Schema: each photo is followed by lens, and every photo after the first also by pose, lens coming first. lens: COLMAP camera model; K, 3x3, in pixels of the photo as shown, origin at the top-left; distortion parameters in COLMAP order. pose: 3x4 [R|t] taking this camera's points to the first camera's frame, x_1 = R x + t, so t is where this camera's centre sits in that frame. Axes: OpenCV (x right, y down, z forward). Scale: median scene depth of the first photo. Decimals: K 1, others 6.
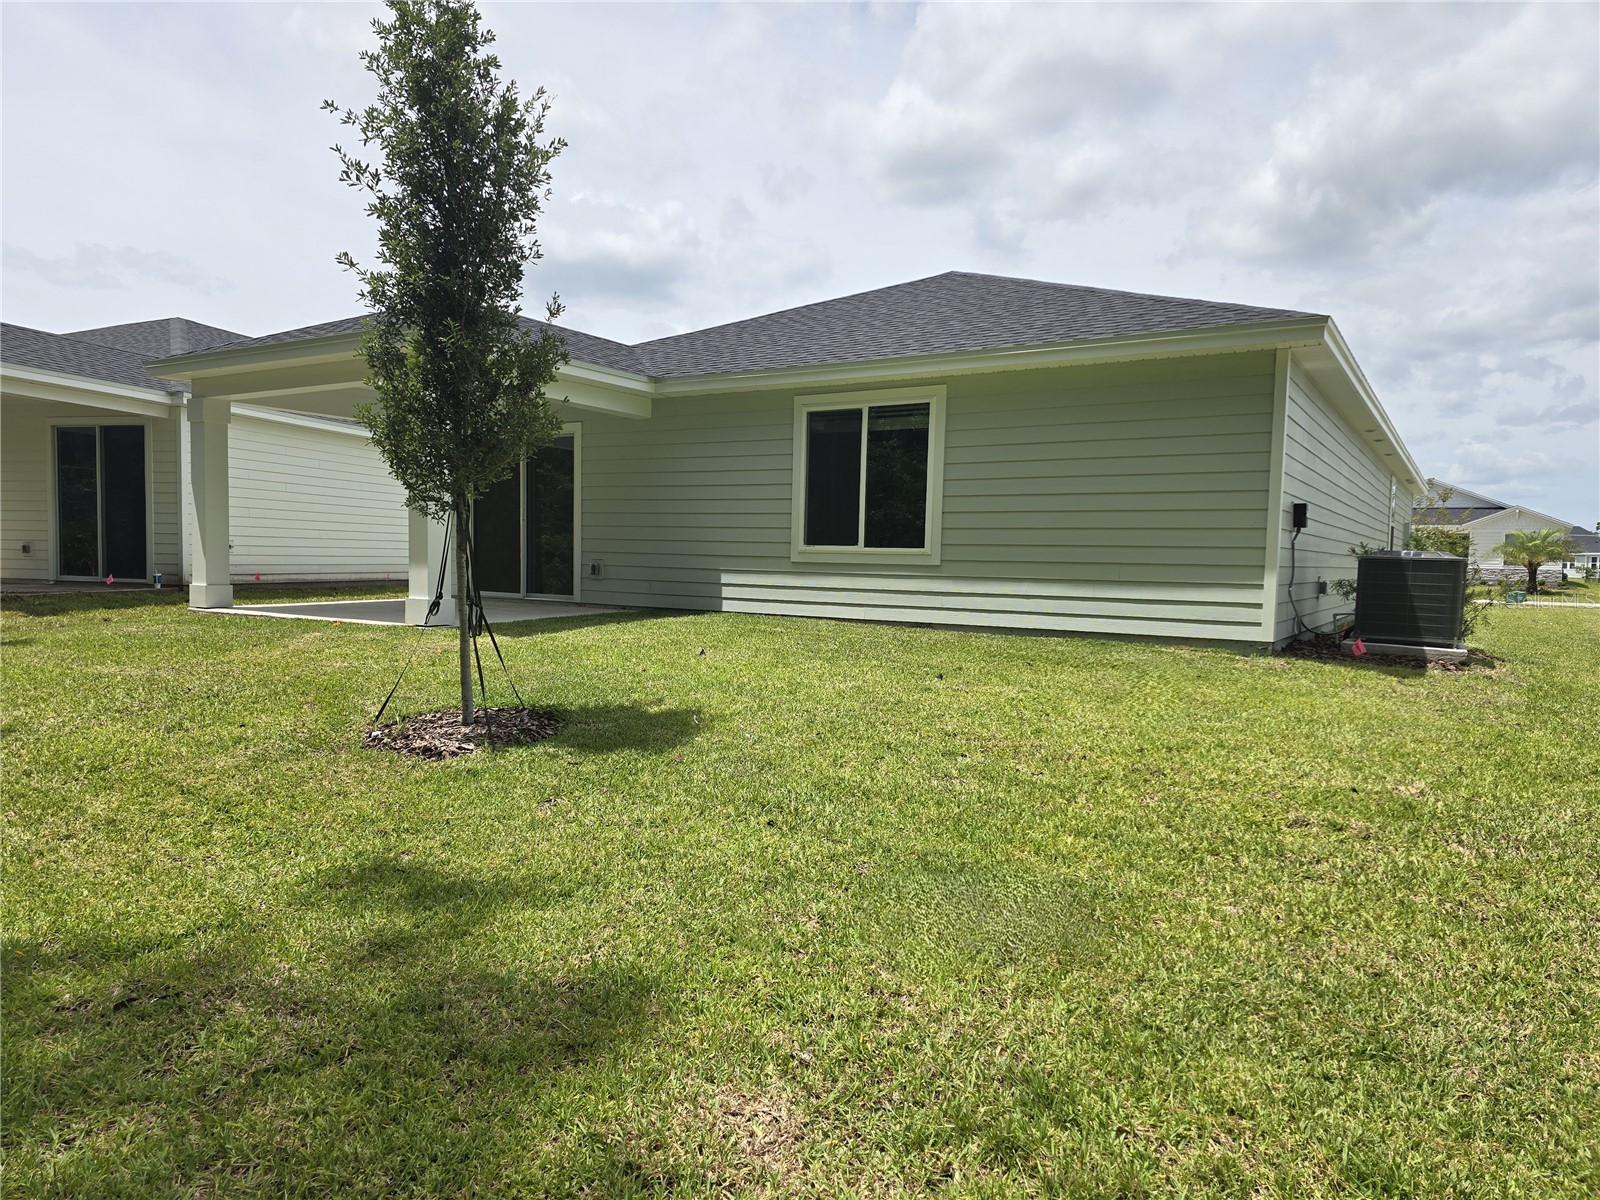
lens RADIAL K [[1064.5, 0, 800.0], [0, 1064.5, 600.0], [0, 0, 1]] dist [0.042367, -0.001081]
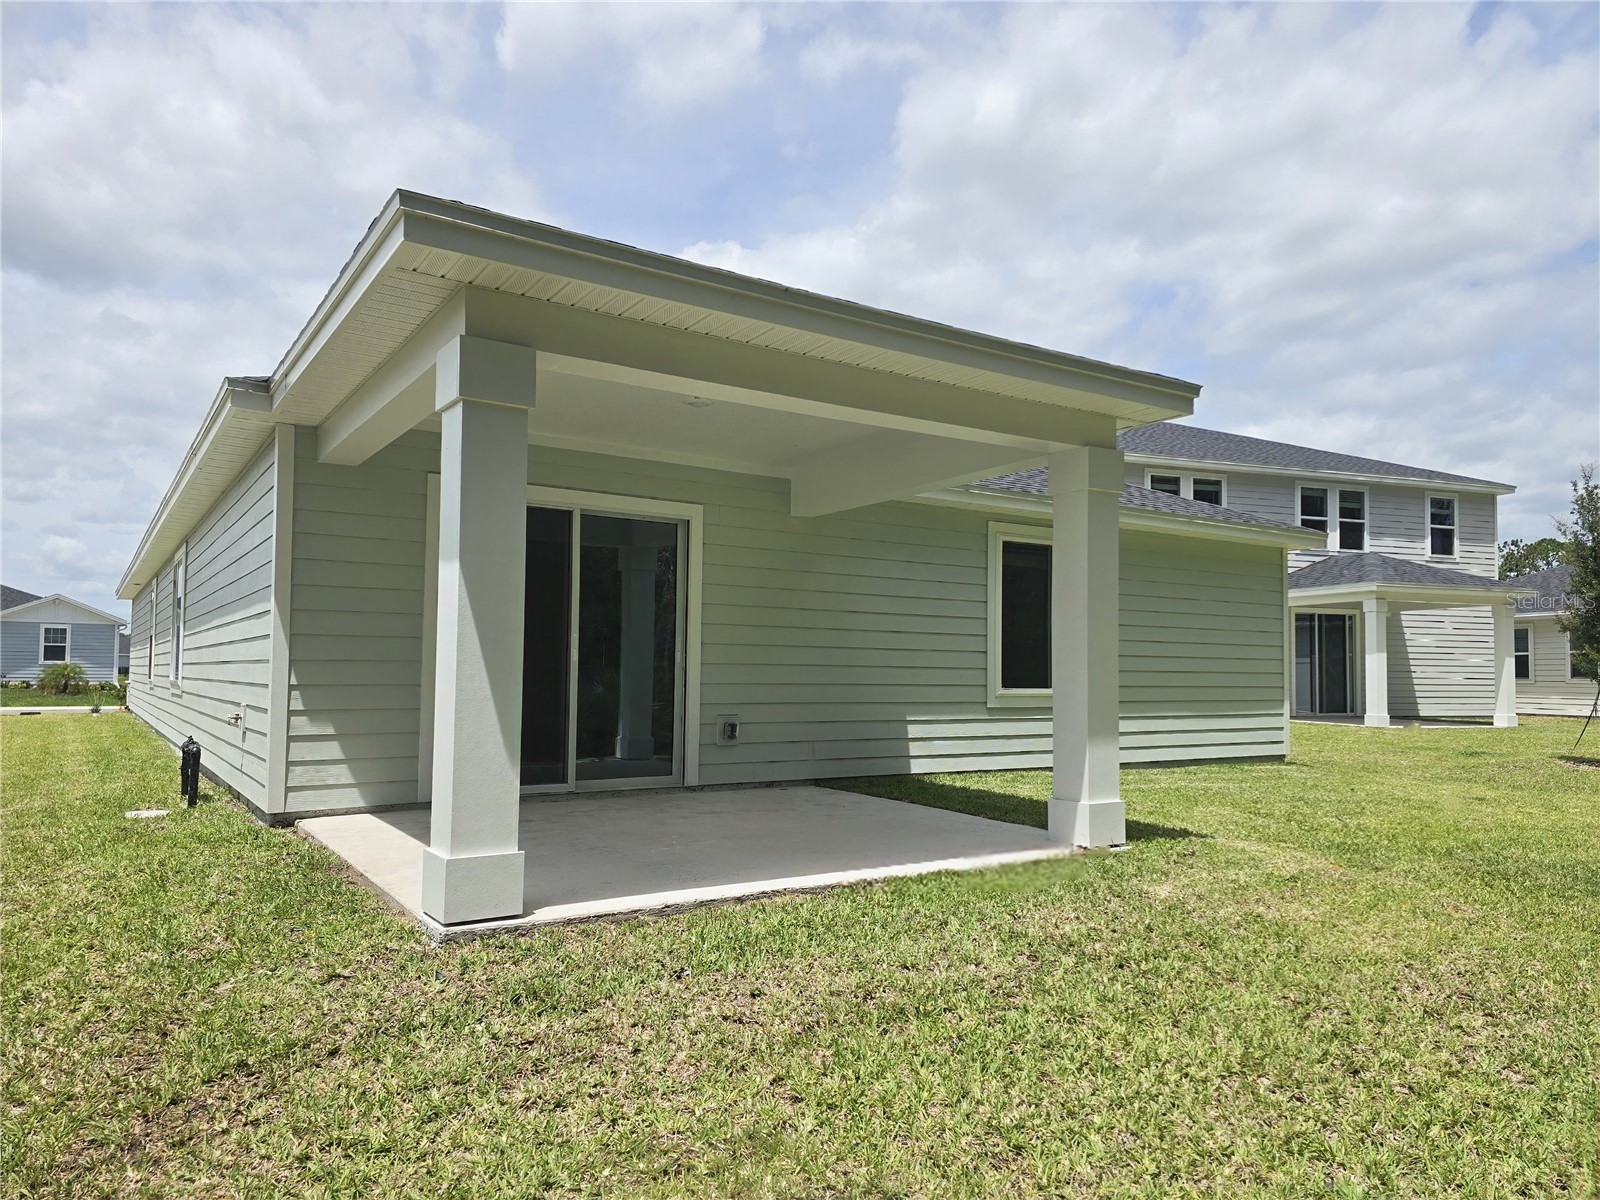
lens RADIAL K [[1064.5, 0, 800.0], [0, 1064.5, 600.0], [0, 0, 1]] dist [0.042367, -0.001081]
pose [[0.415165, 0.053885, 0.908149, -0.870026], [0.047537, 0.995596, -0.080806, -0.060315], [-0.908503, 0.076719, 0.410775, 0.774167]]
